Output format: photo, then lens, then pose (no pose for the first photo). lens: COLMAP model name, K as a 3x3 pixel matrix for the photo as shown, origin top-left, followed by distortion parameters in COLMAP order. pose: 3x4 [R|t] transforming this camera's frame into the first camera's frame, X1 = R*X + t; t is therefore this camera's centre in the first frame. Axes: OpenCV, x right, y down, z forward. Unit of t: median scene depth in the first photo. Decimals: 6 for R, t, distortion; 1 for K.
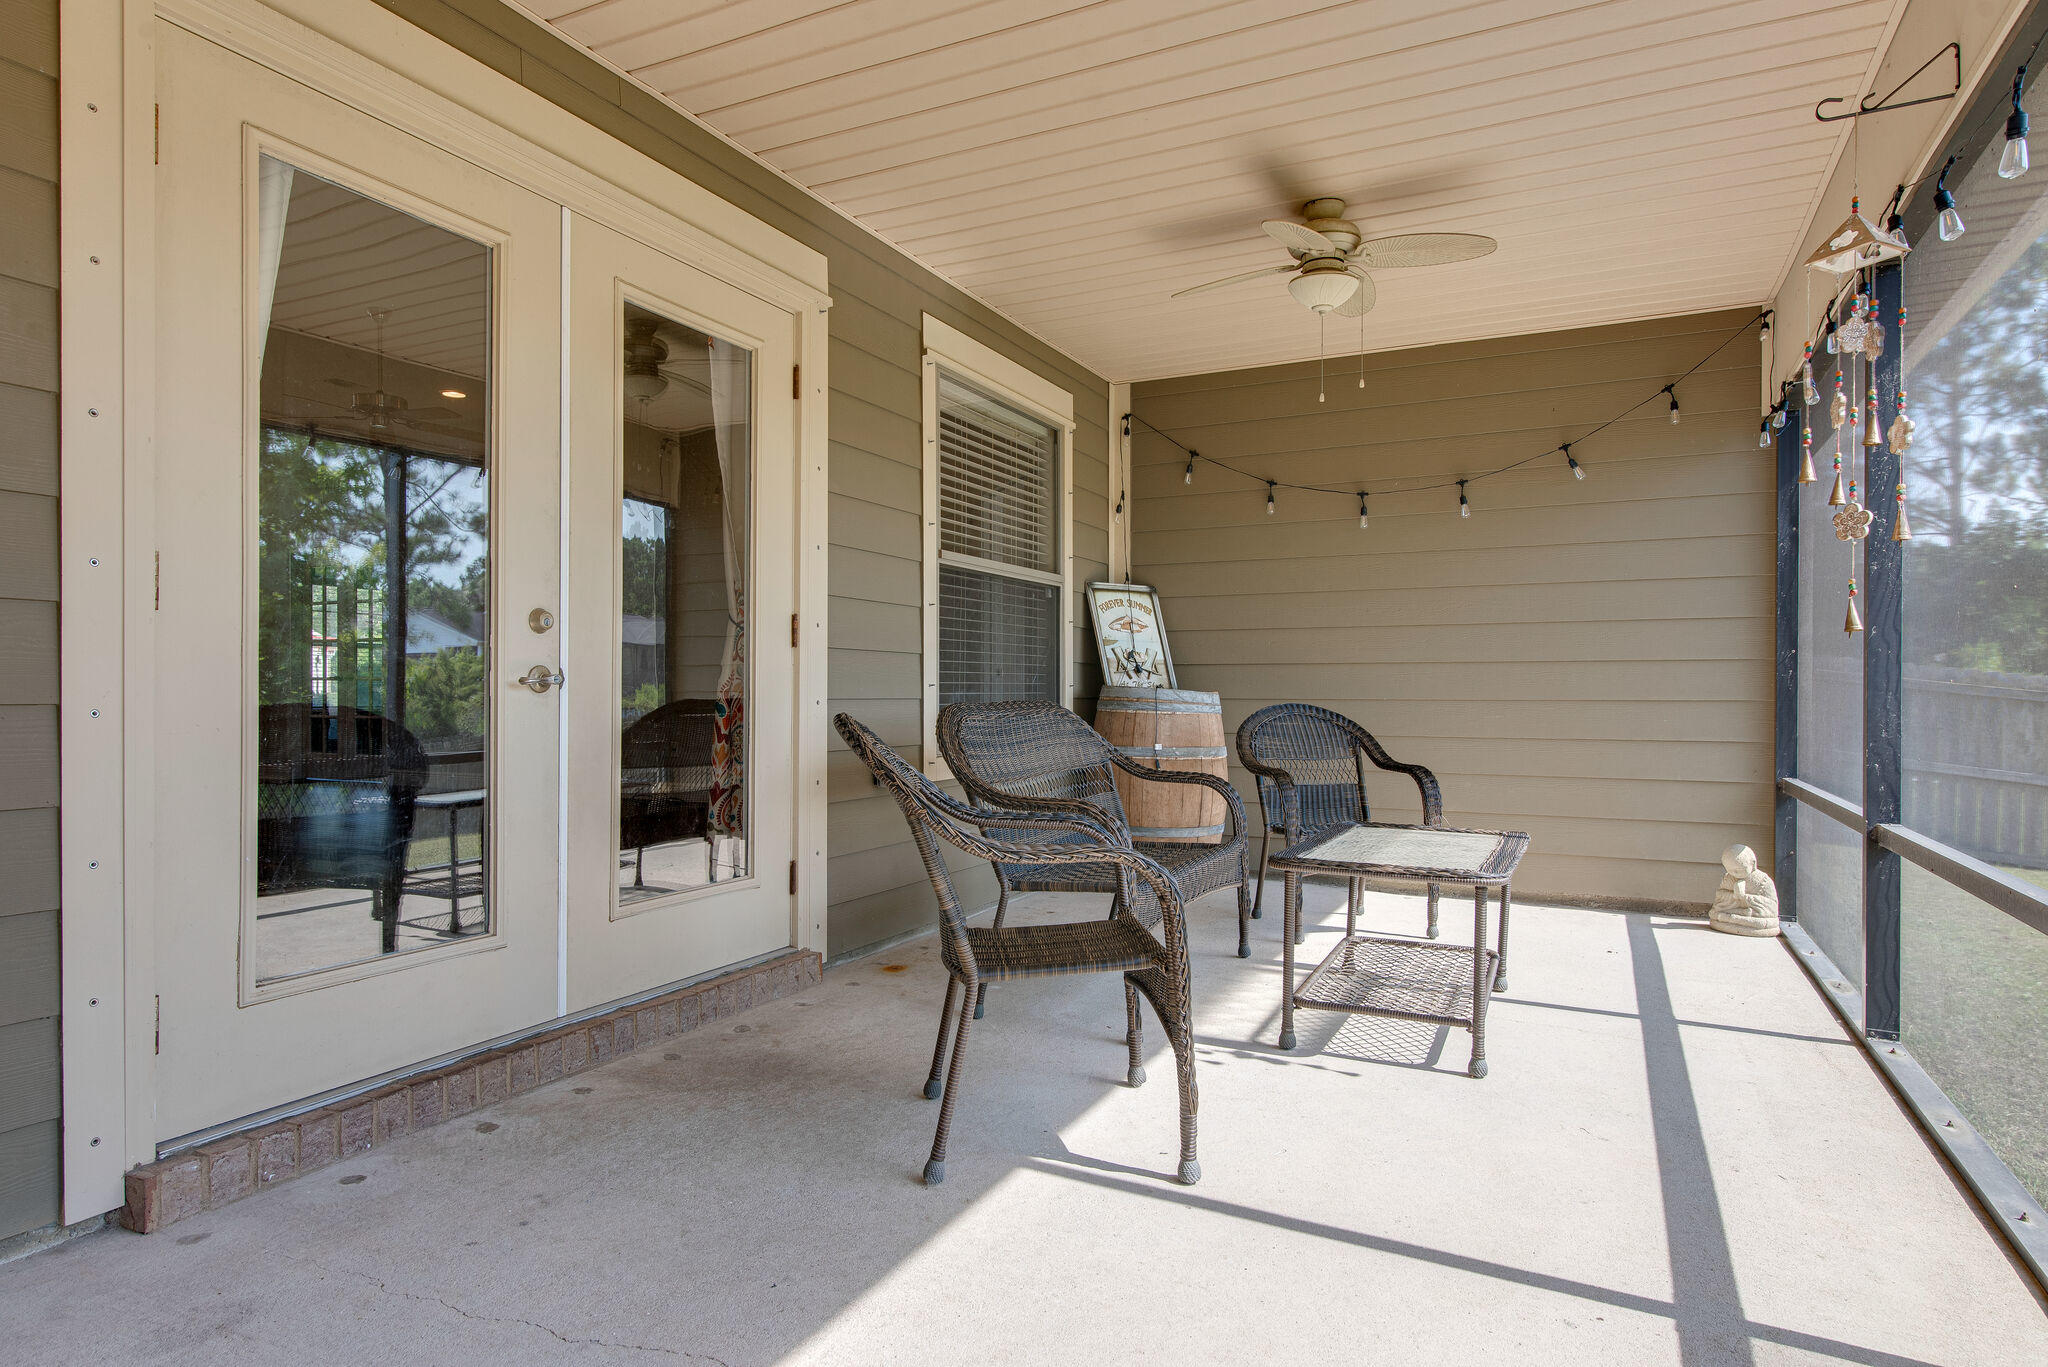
lens RADIAL K [[1175.1, 0, 1016.8], [0, 1175.1, 690.4], [0, 0, 1]] dist [-0.000614, -0.000444]
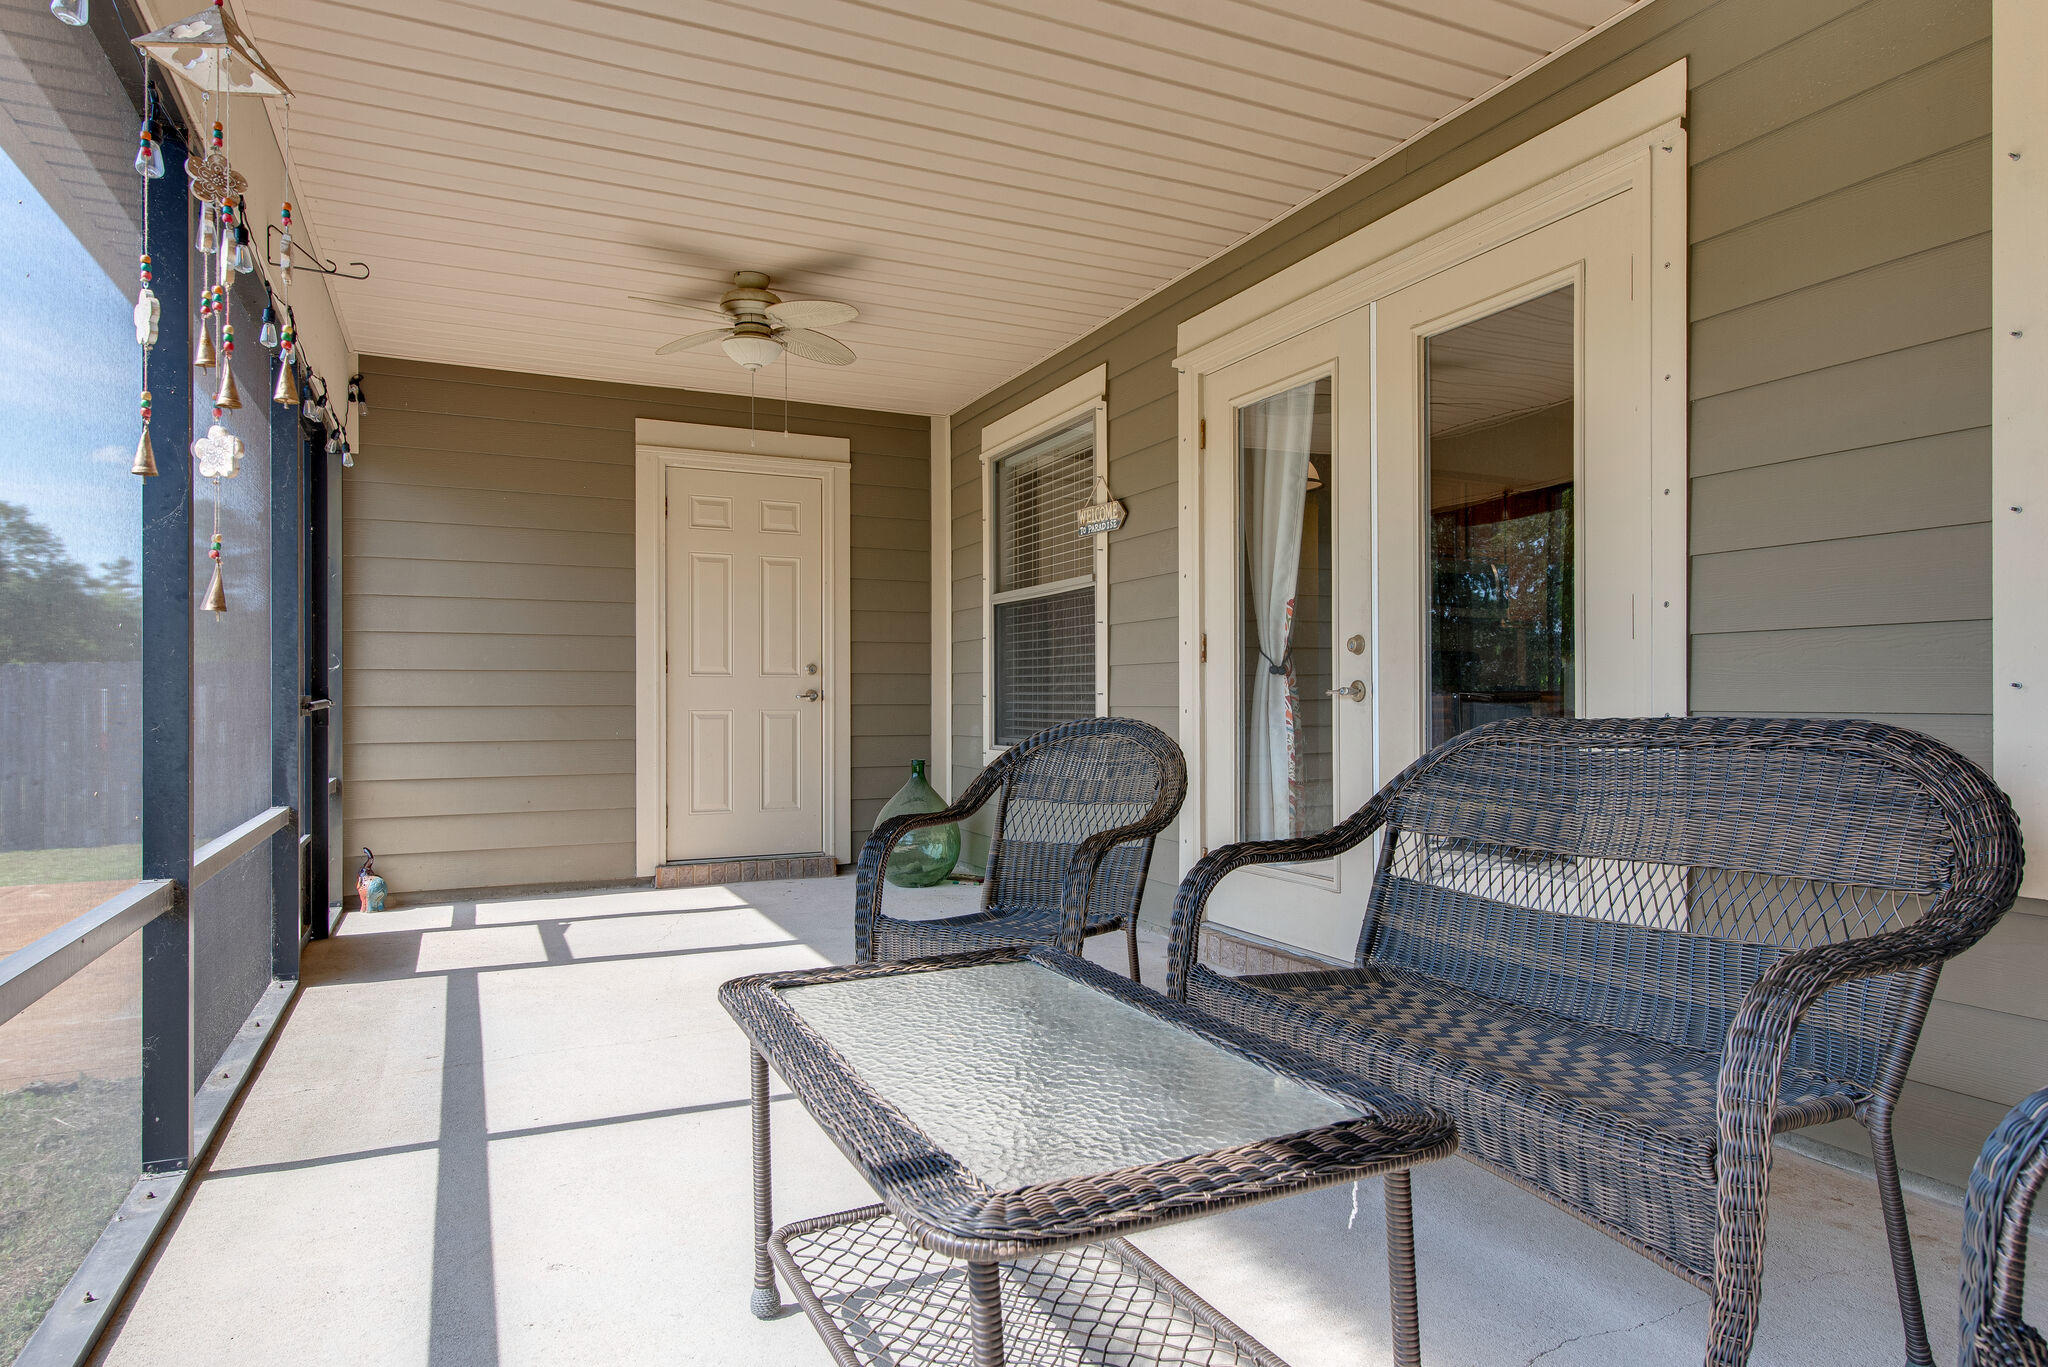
lens RADIAL K [[1175.1, 0, 1016.8], [0, 1175.1, 690.4], [0, 0, 1]] dist [-0.000614, -0.000444]
pose [[-0.616725, -0.016811, -0.787000, 0.903496], [-0.013505, 0.999851, -0.010775, 0.009698], [0.787063, 0.003983, -0.616860, 1.664735]]
